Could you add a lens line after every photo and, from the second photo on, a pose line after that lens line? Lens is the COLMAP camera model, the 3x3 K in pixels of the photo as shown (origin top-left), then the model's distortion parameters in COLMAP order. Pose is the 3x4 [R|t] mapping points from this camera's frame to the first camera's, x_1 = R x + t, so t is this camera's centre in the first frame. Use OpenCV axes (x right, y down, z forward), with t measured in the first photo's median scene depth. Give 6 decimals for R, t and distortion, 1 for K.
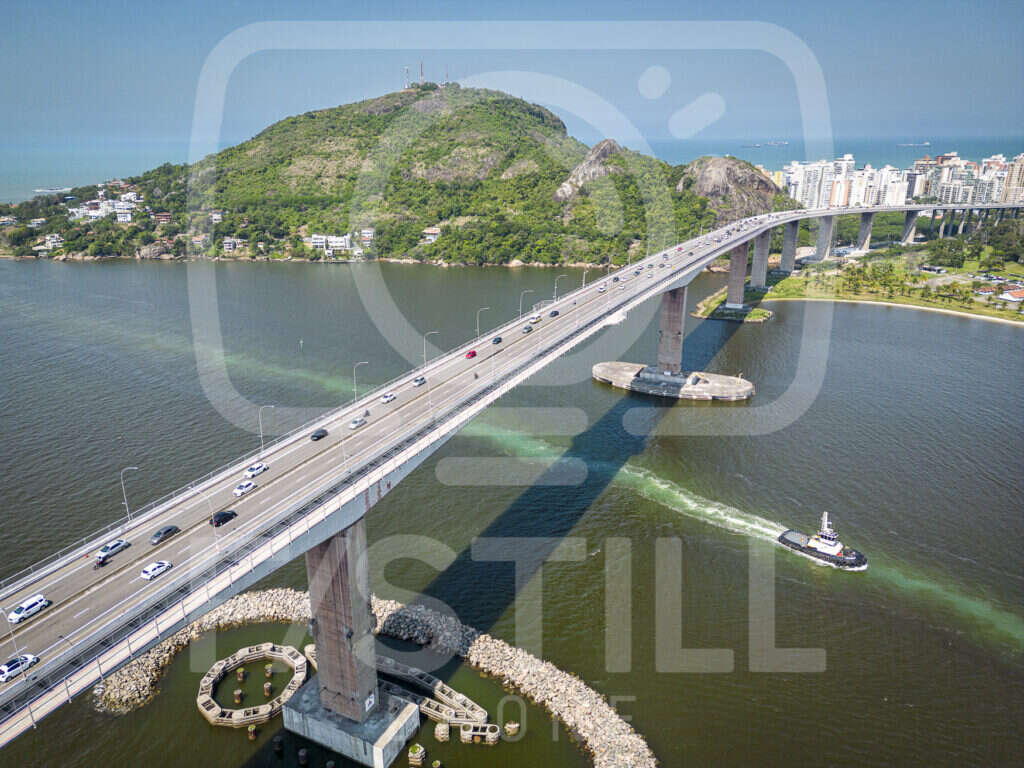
lens RADIAL K [[720.9, 0, 512.0], [0, 720.9, 384.0], [0, 0, 1]] dist [0.000745, -0.003556]
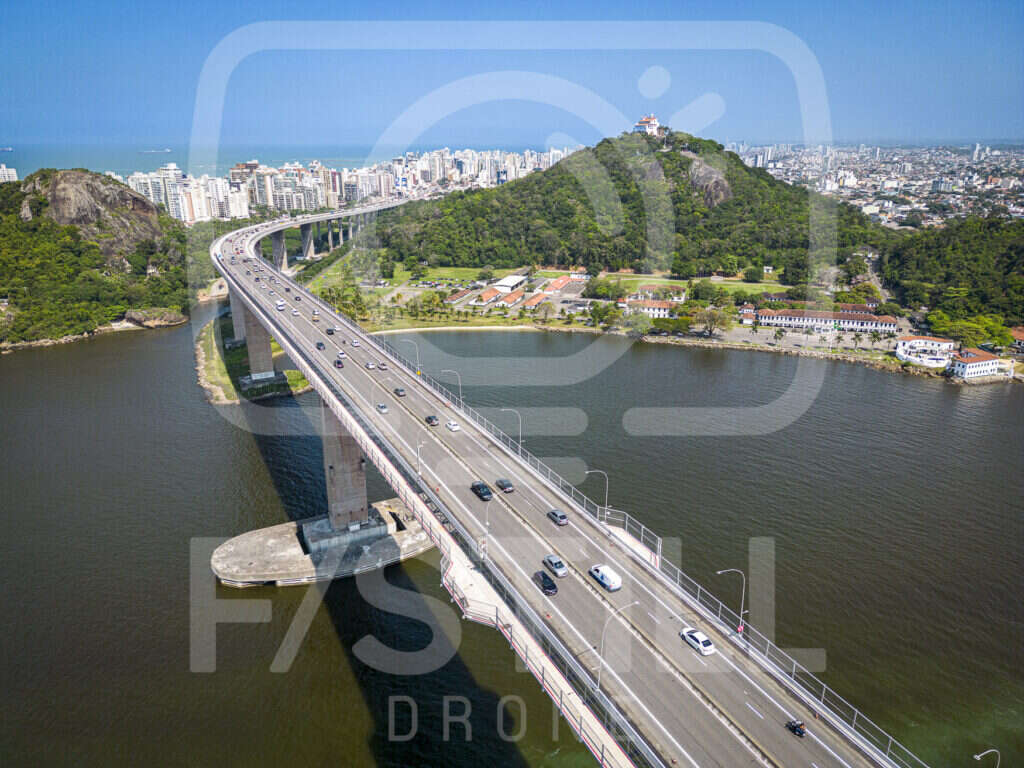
lens RADIAL K [[720.9, 0, 512.0], [0, 720.9, 384.0], [0, 0, 1]] dist [0.000745, -0.003556]
pose [[0.586612, -0.245445, 0.771779, -0.066724], [0.253305, 0.960762, 0.113016, -0.076007], [-0.769235, 0.129199, 0.625767, 0.229721]]
